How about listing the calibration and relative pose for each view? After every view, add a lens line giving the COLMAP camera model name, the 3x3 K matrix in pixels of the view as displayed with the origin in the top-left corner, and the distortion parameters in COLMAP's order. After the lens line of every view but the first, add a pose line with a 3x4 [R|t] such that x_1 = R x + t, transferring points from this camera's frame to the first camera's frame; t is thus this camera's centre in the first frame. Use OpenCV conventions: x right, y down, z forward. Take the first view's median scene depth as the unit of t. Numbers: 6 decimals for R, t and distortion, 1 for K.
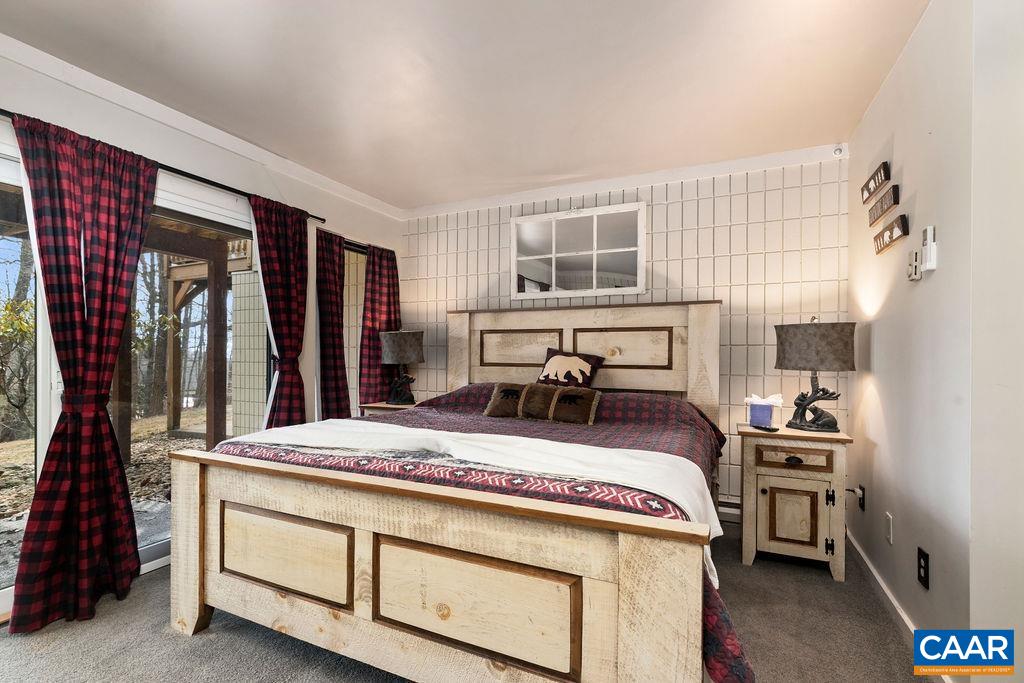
lens RADIAL K [[475.3, 0, 513.9], [0, 475.3, 359.8], [0, 0, 1]] dist [-0.000098, 0.000012]
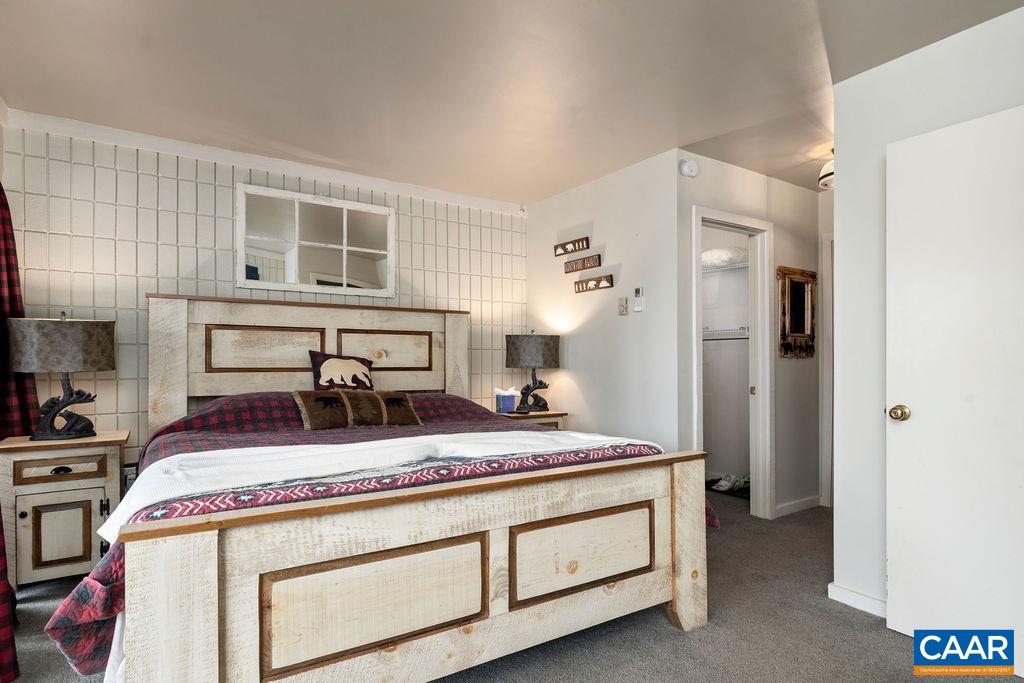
lens RADIAL K [[539.3, 0, 510.4], [0, 539.3, 362.7], [0, 0, 1]] dist [0.005279, 0.000736]
pose [[0.536740, -0.009342, 0.843696, -0.637352], [0.008423, 0.999948, 0.005713, -0.003460], [-0.843706, 0.004040, 0.536791, 0.174770]]
